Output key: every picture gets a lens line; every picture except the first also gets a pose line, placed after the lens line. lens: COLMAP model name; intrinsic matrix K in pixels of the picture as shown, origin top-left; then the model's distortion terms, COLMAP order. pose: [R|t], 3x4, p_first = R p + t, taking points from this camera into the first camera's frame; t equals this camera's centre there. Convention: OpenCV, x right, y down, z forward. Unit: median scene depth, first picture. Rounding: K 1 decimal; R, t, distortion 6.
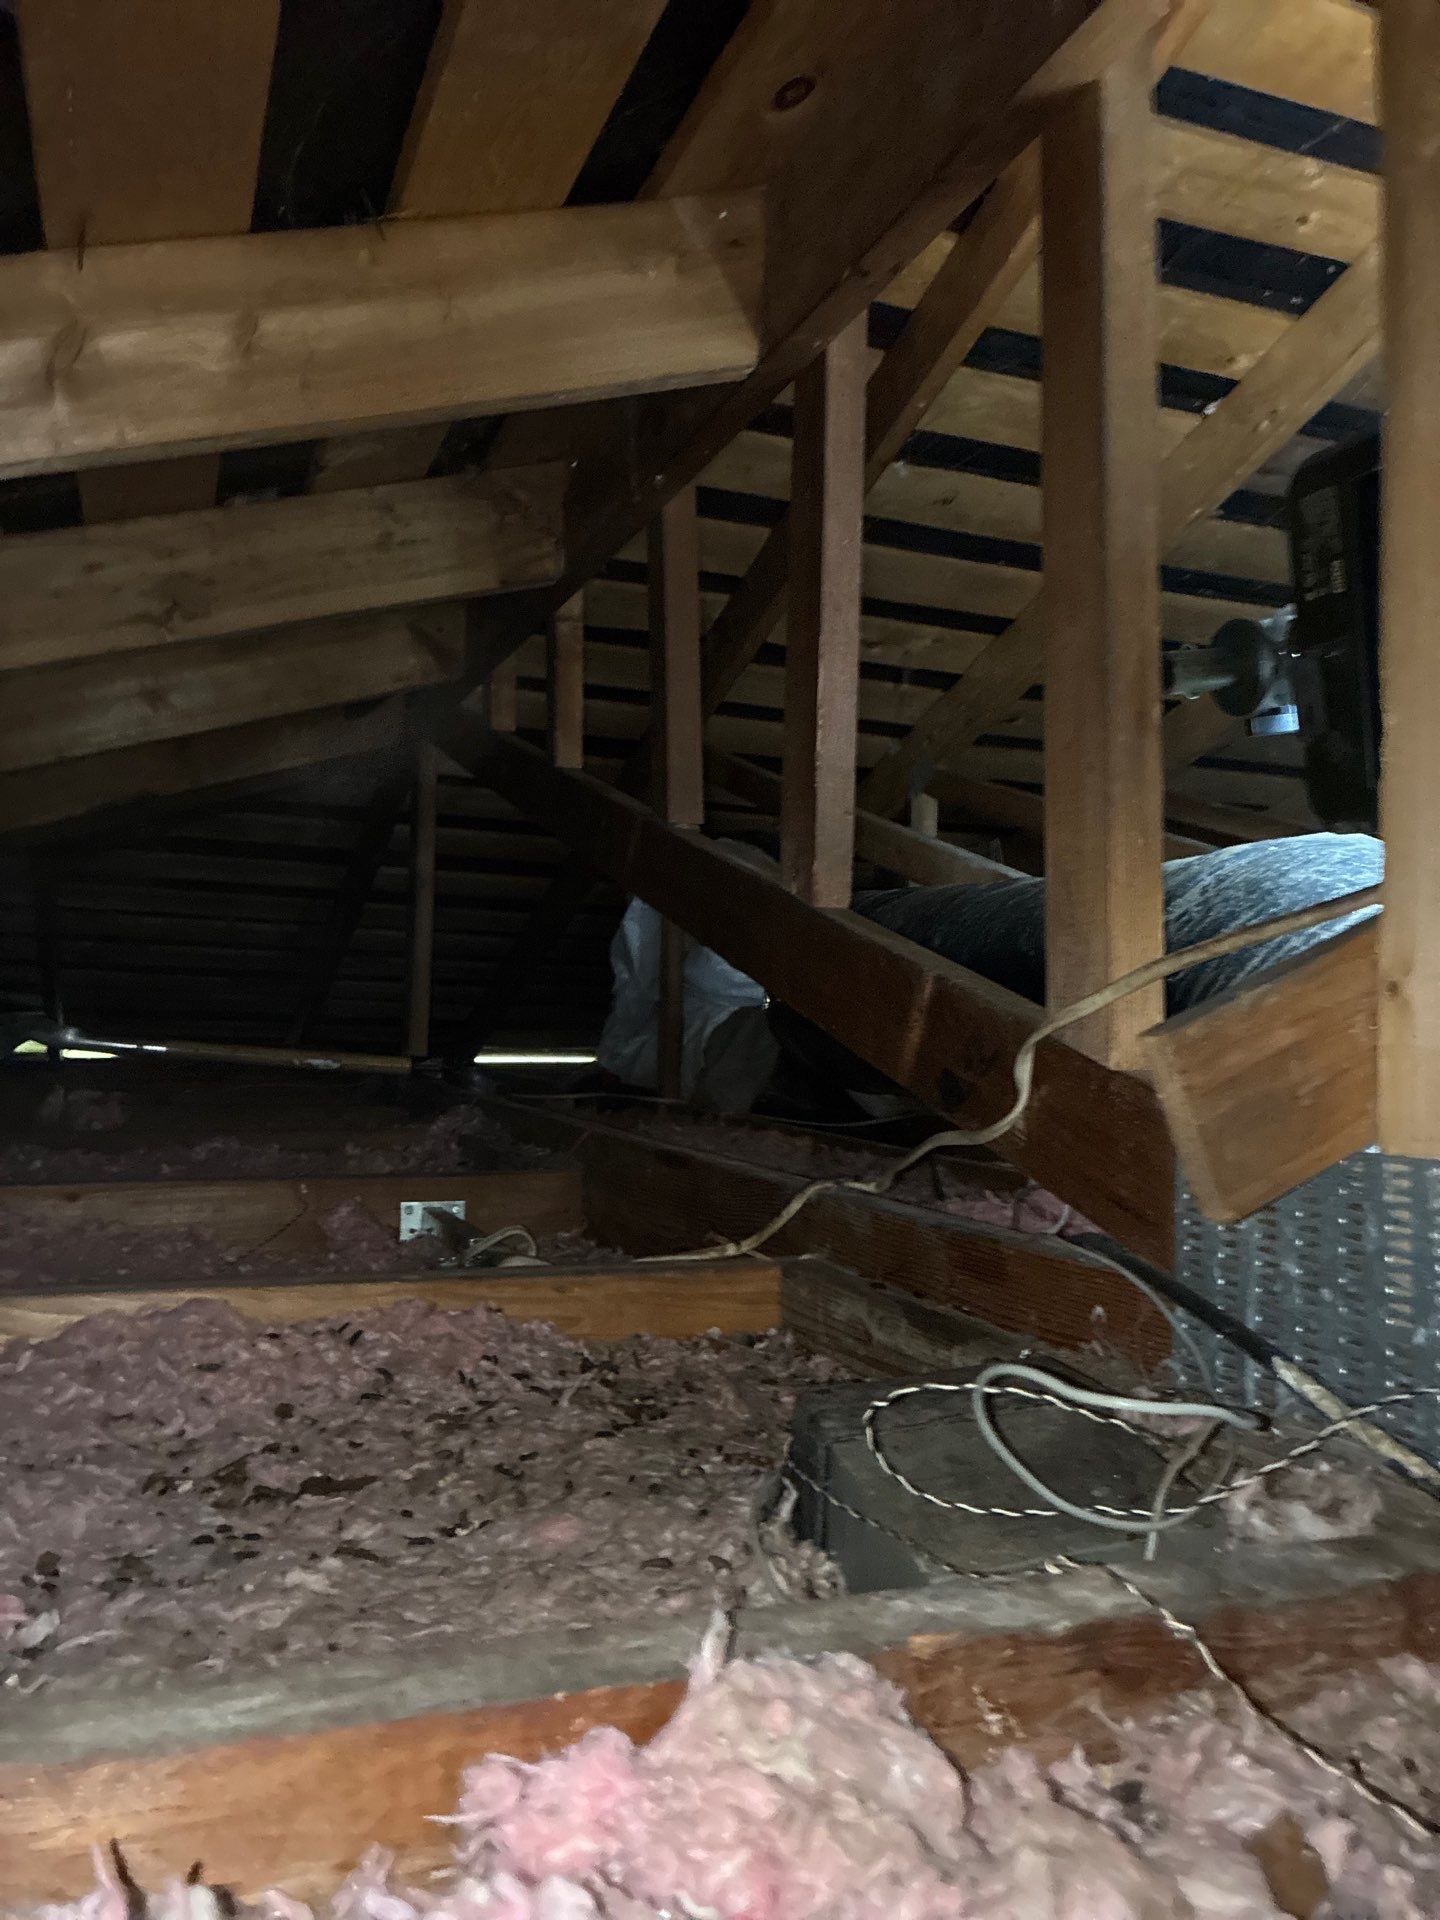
lens RADIAL K [[1424.0, 0, 707.6], [0, 1424.0, 963.6], [0, 0, 1]] dist [-0.002645, -0.007809]
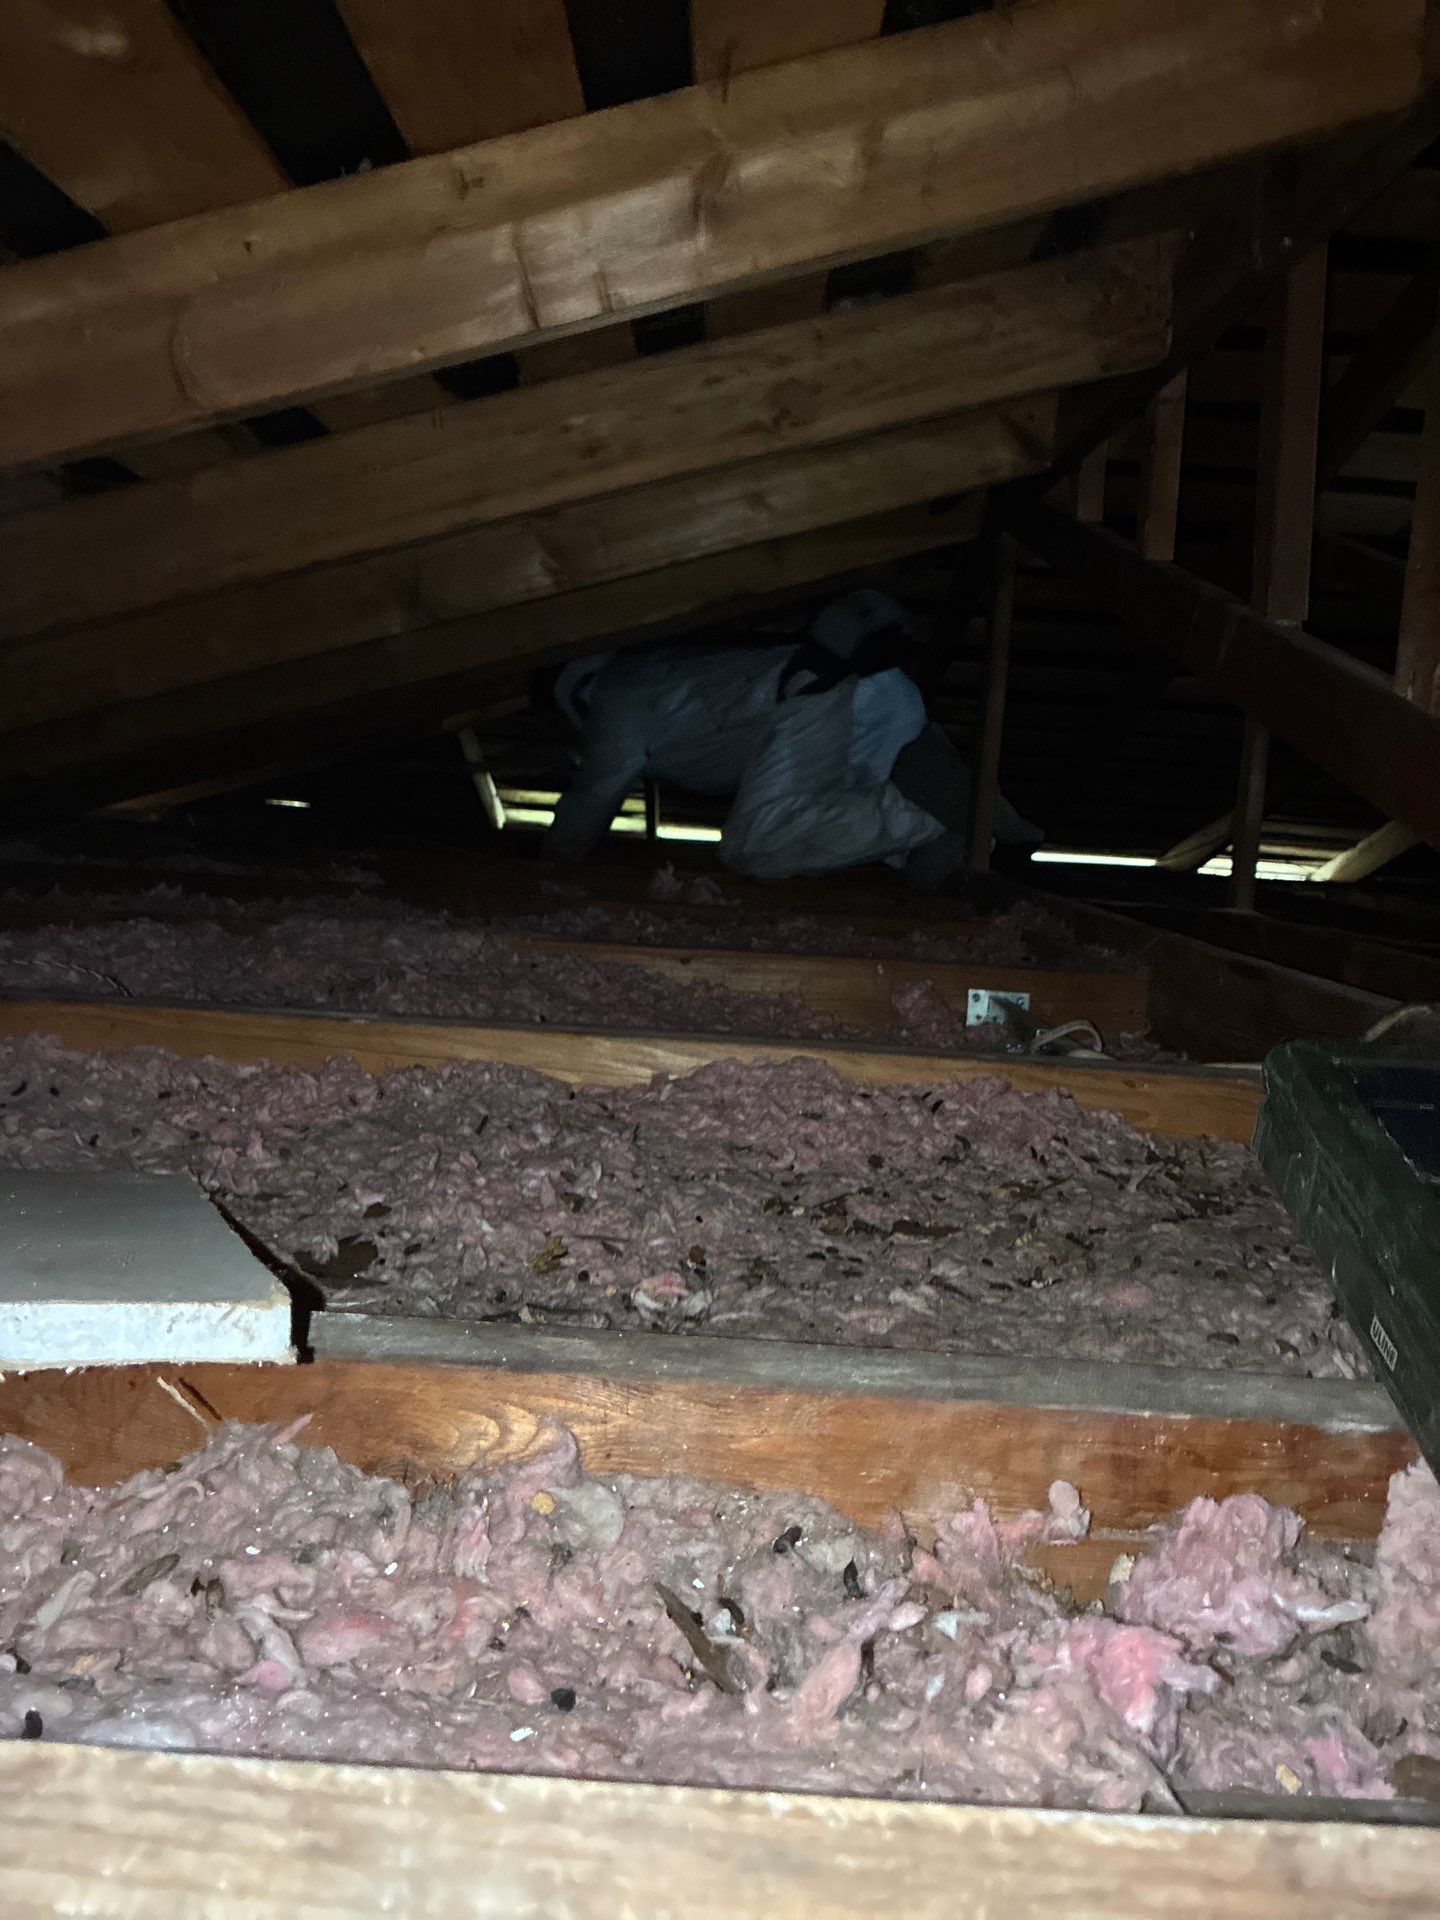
lens RADIAL K [[1431.0, 0, 729.9], [0, 1431.0, 939.9], [0, 0, 1]] dist [-0.008481, -0.002881]
pose [[0.932167, 0.071390, -0.354919, -0.015255], [-0.025712, 0.990944, 0.131795, -0.005847], [0.361113, -0.113729, 0.925561, -0.068981]]
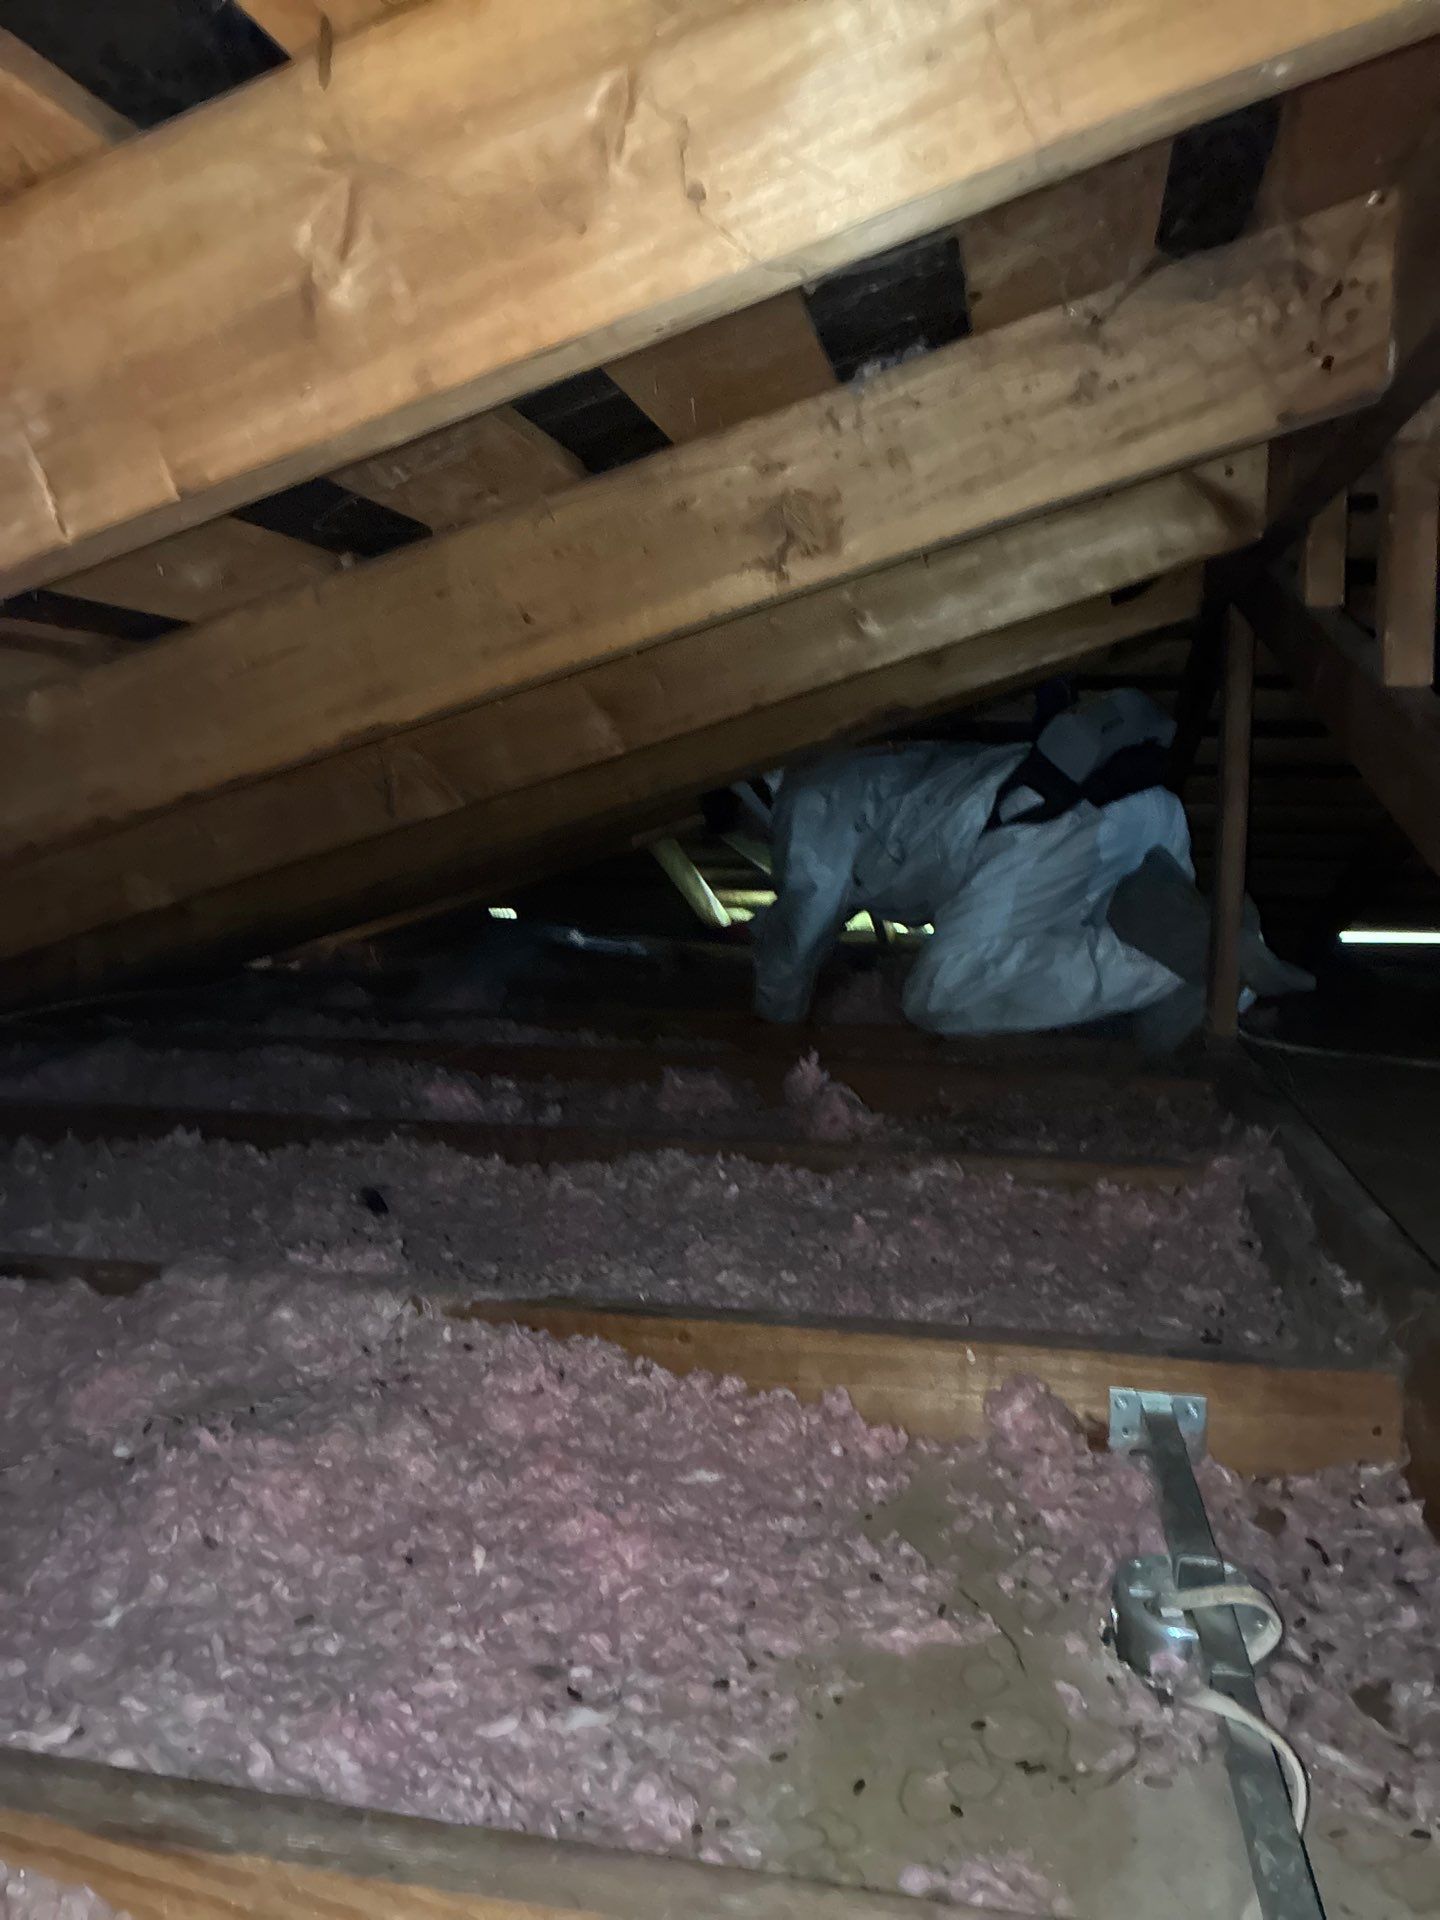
lens RADIAL K [[1455.5, 0, 726.8], [0, 1455.5, 953.0], [0, 0, 1]] dist [0.009895, -0.011334]
pose [[0.837045, 0.030329, -0.546292, 0.014369], [0.035990, 0.993248, 0.110288, -0.235781], [0.545949, -0.111977, 0.830302, 0.648336]]
